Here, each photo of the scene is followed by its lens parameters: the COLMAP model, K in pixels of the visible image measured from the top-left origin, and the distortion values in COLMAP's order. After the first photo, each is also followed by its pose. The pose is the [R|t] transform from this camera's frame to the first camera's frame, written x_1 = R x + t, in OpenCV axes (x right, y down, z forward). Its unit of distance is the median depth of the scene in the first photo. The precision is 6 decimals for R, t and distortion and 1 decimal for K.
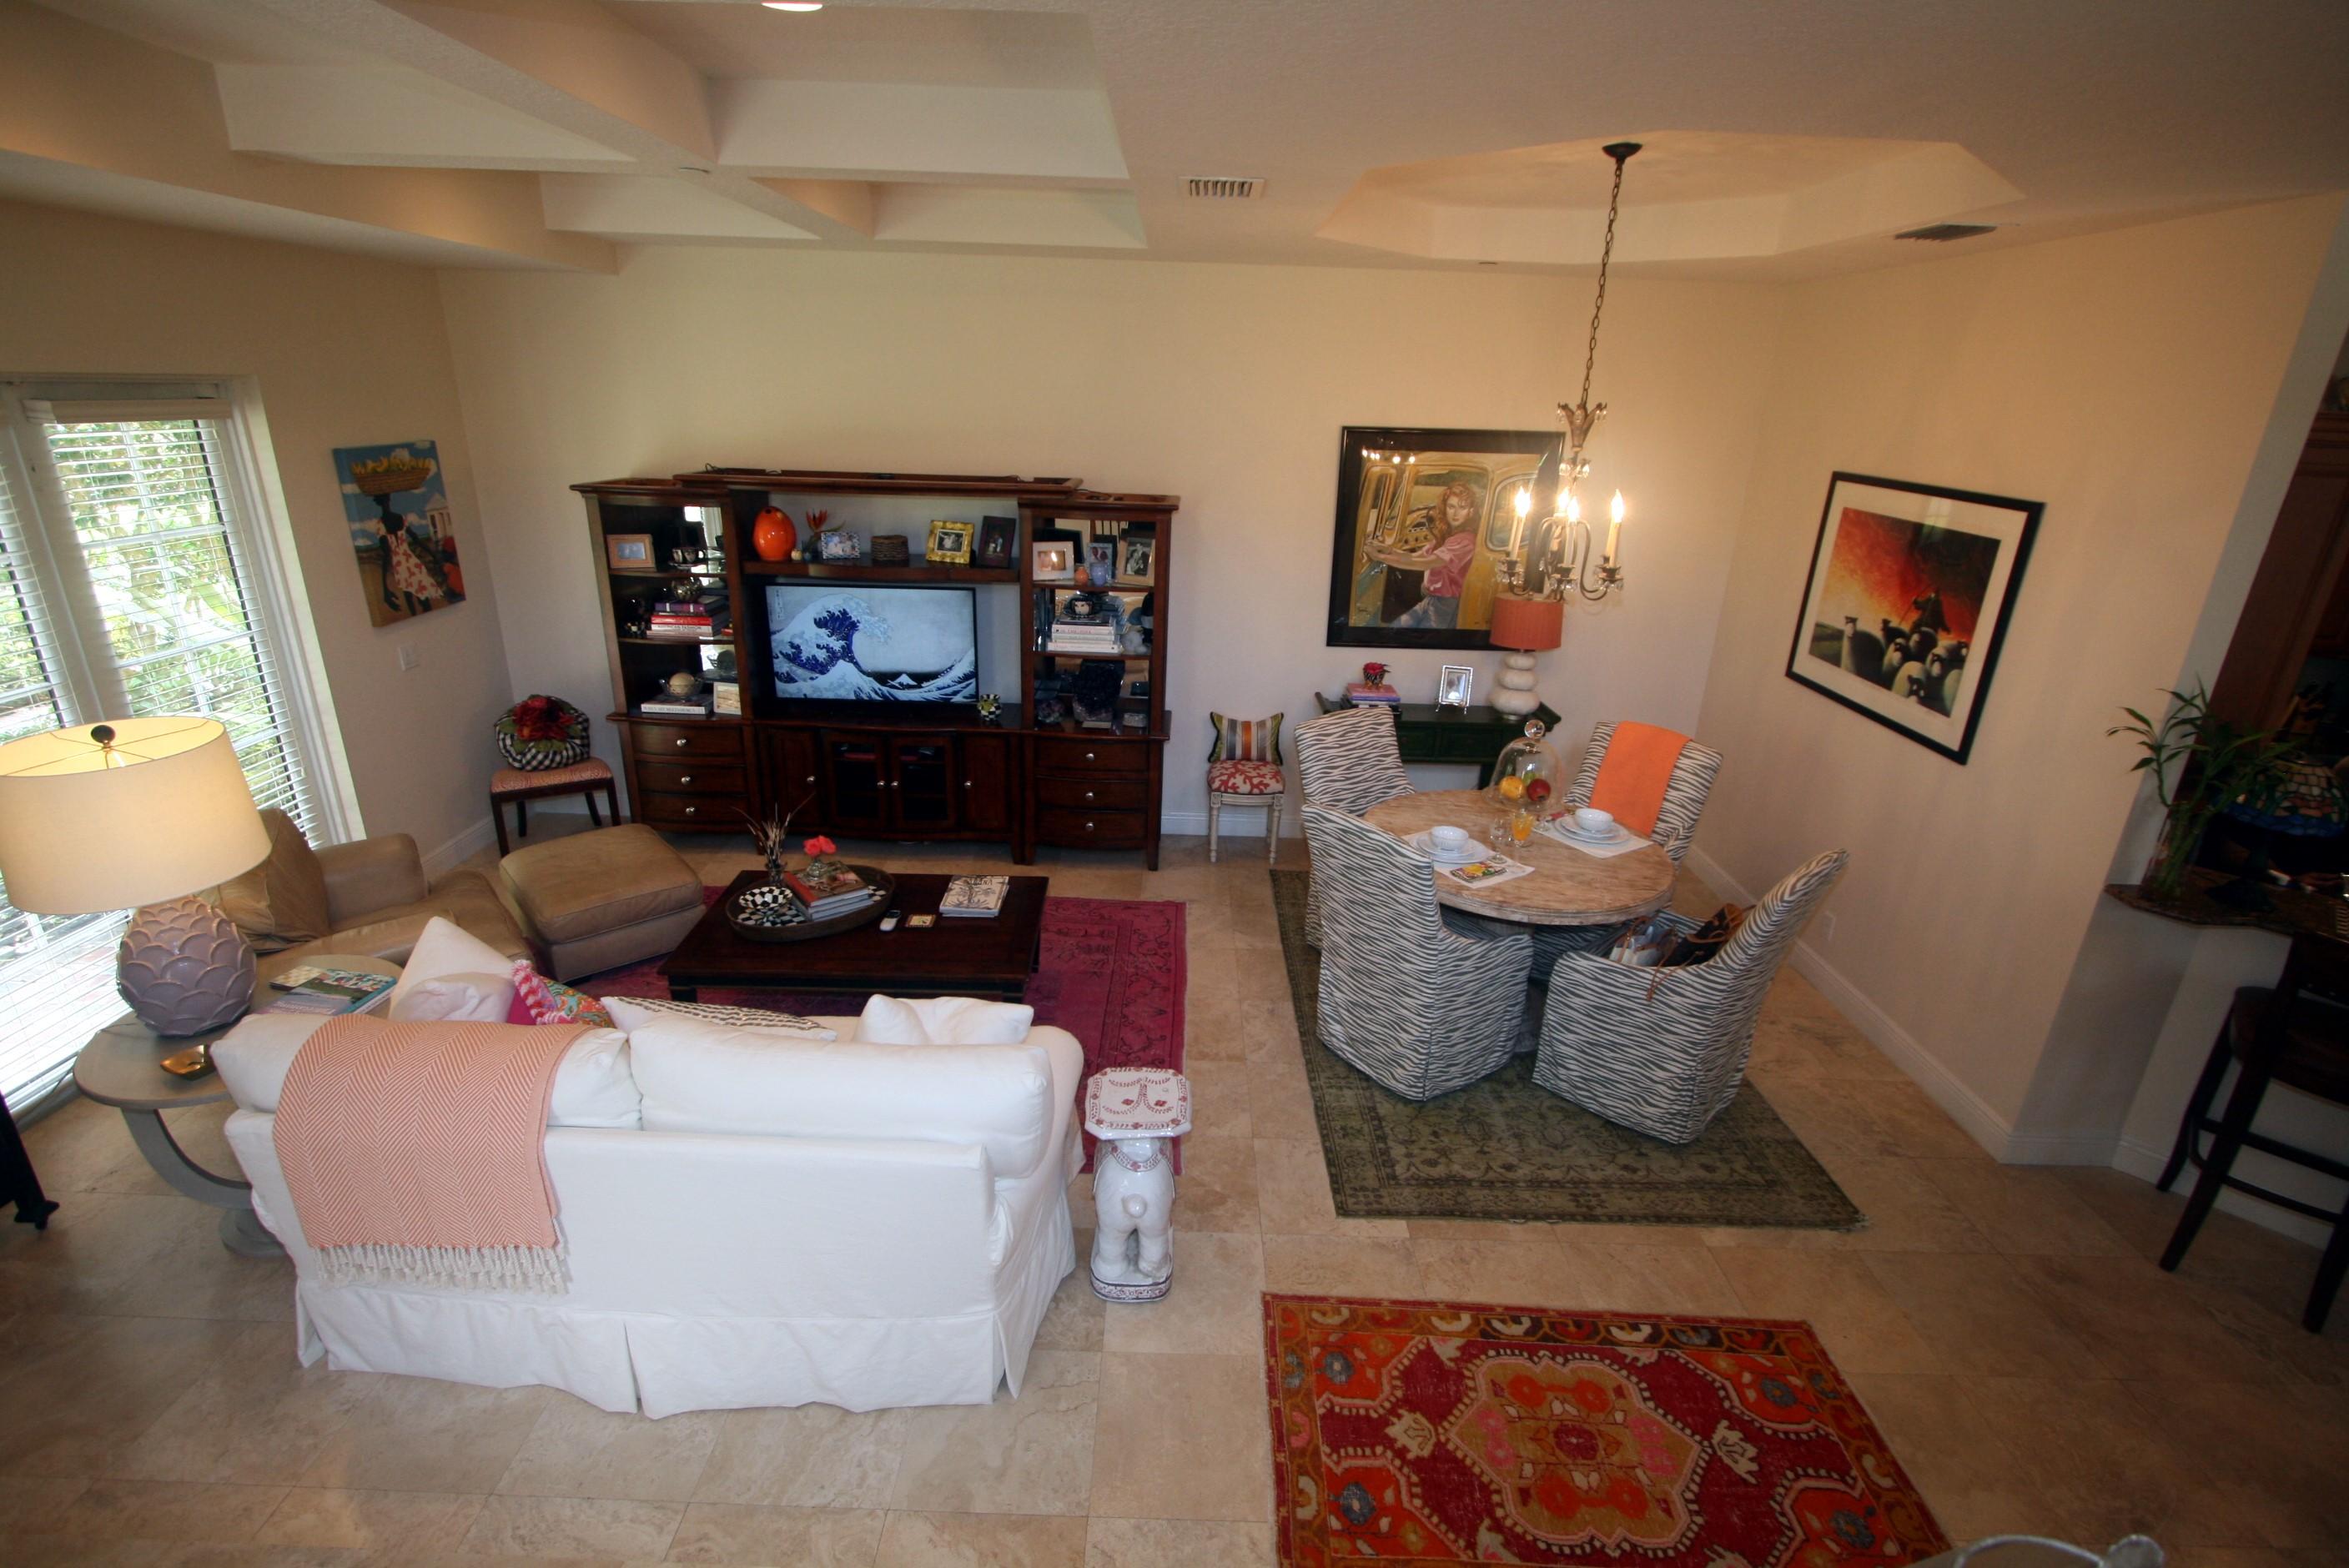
lens RADIAL K [[1093.4, 0, 1170.8], [0, 1093.4, 797.5], [0, 0, 1]] dist [-0.016566, 0.000462]
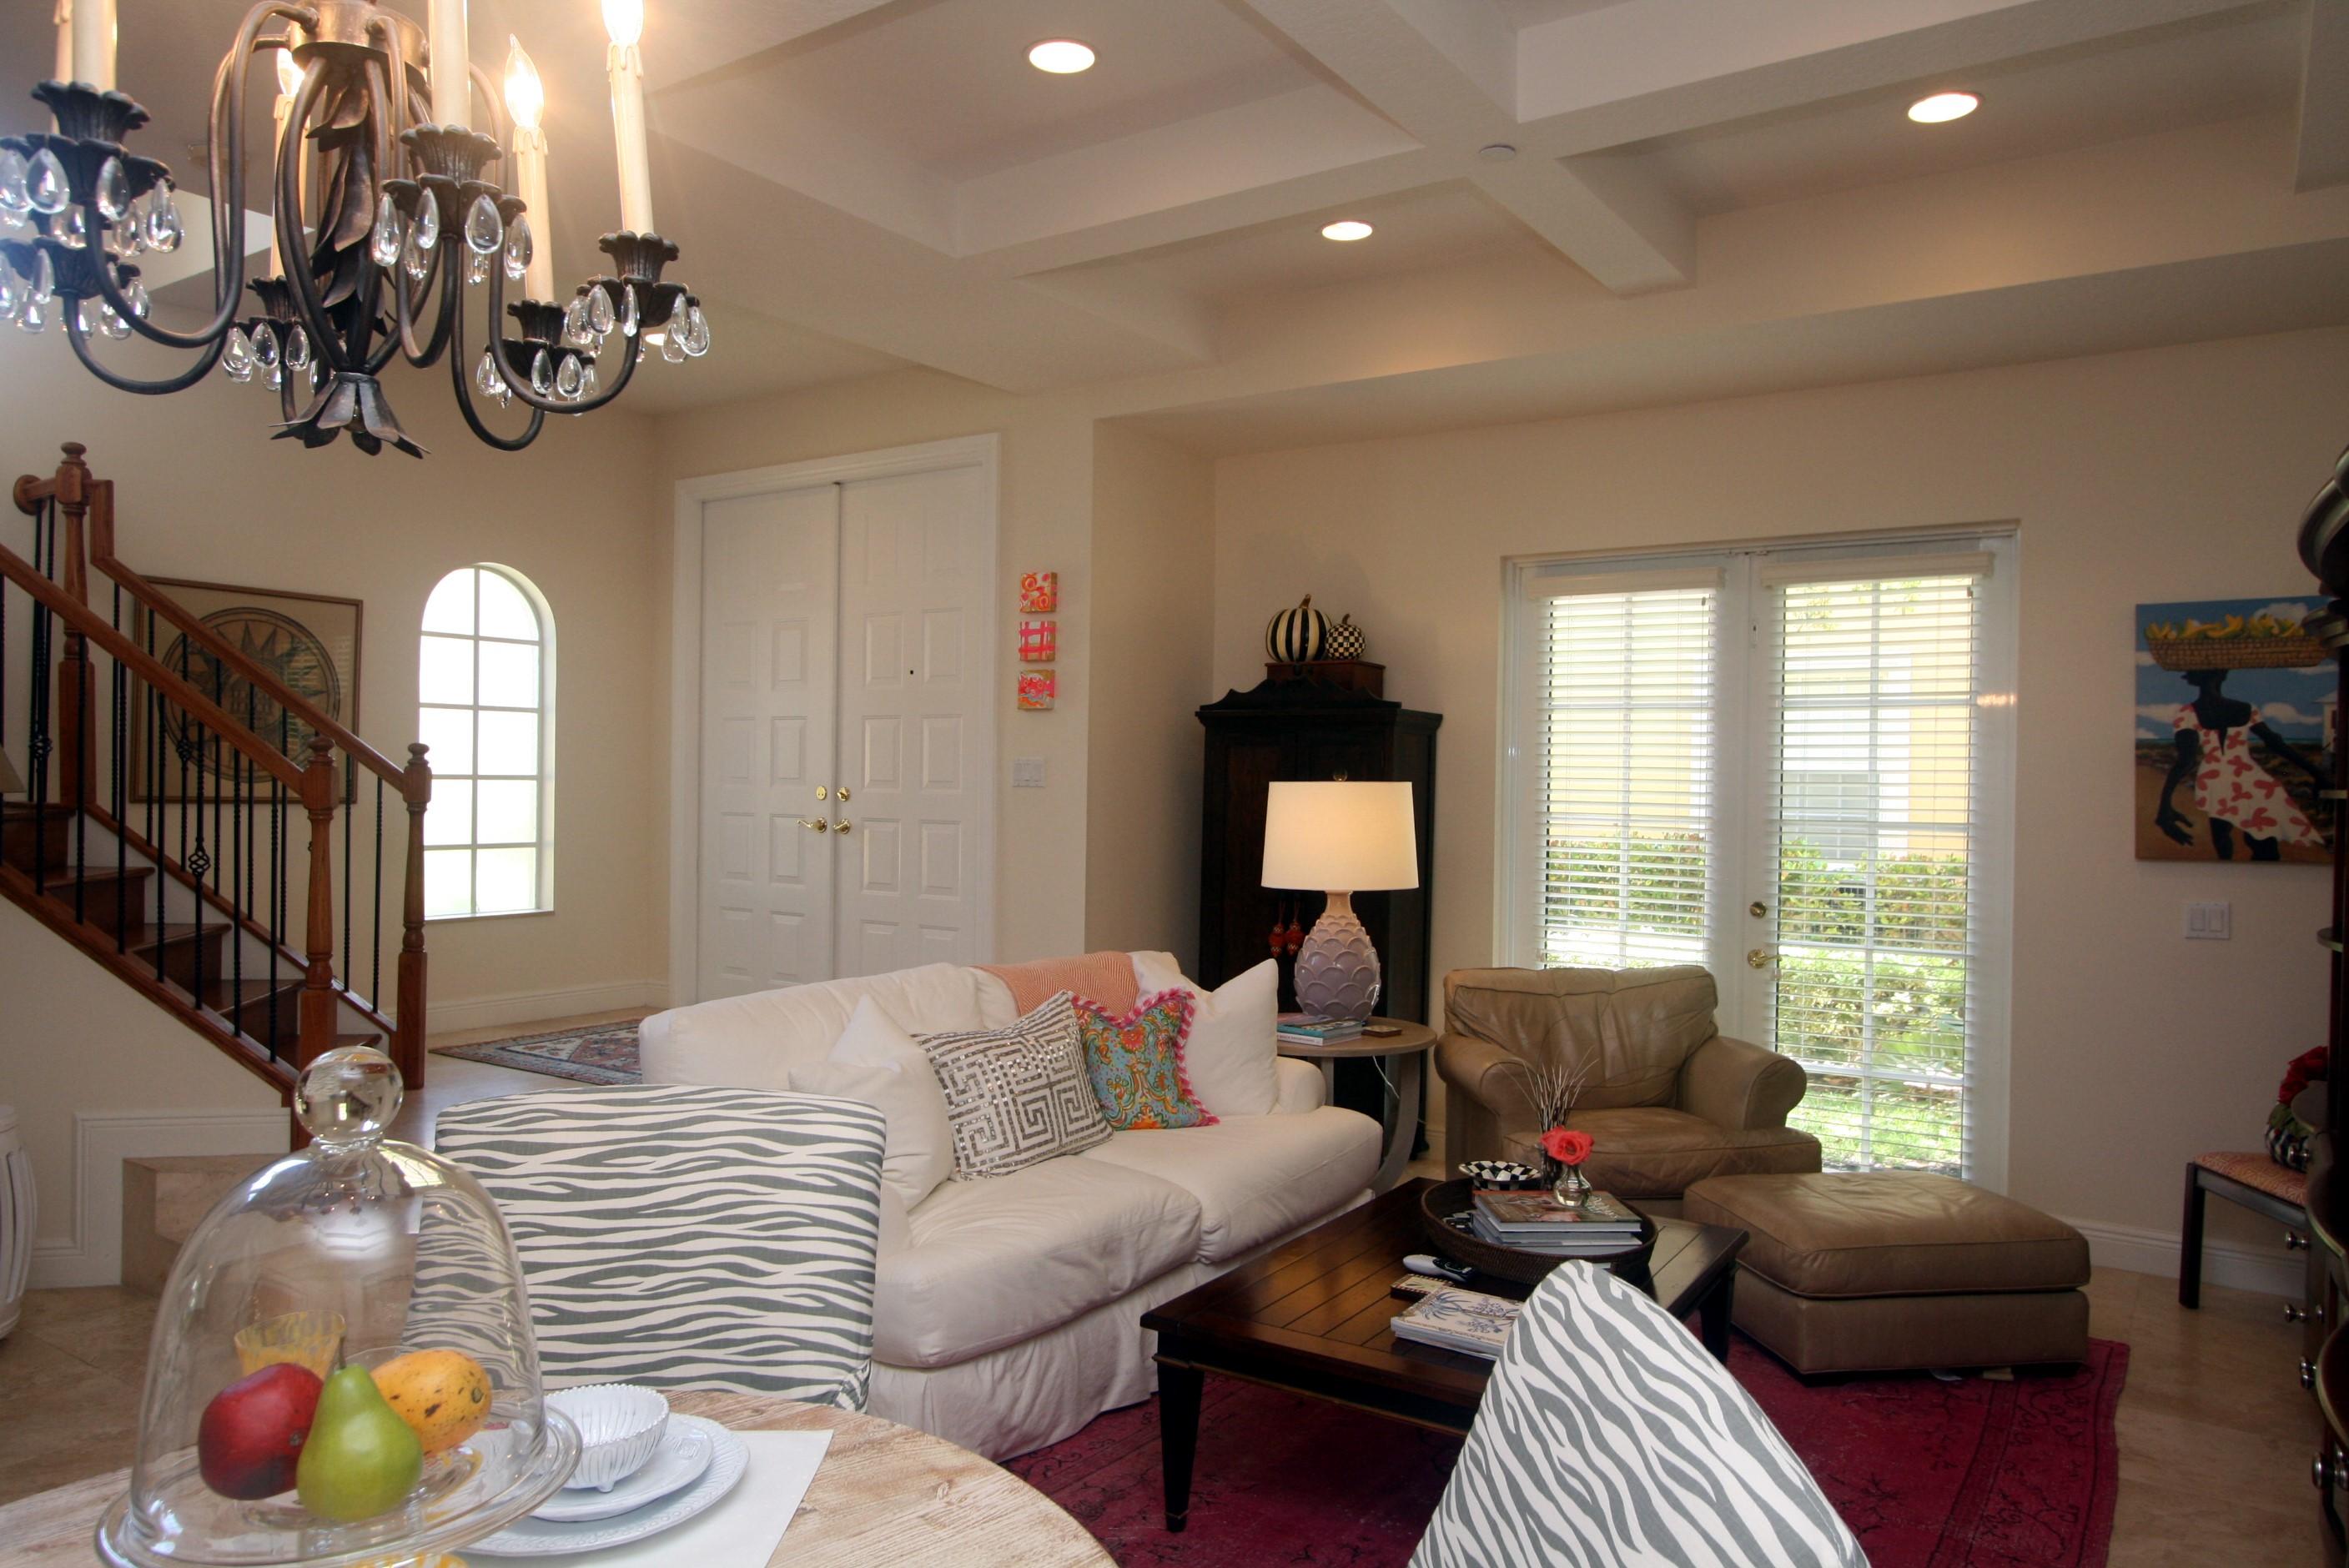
lens RADIAL K [[1553.0, 0, 1180.8], [0, 1553.0, 787.5], [0, 0, 1]] dist [-0.001903, 0.000452]
pose [[-0.547453, -0.035013, -0.836104, 0.380765], [-0.323495, 0.930307, 0.172856, -0.164226], [0.771781, 0.365106, -0.520626, 0.975954]]
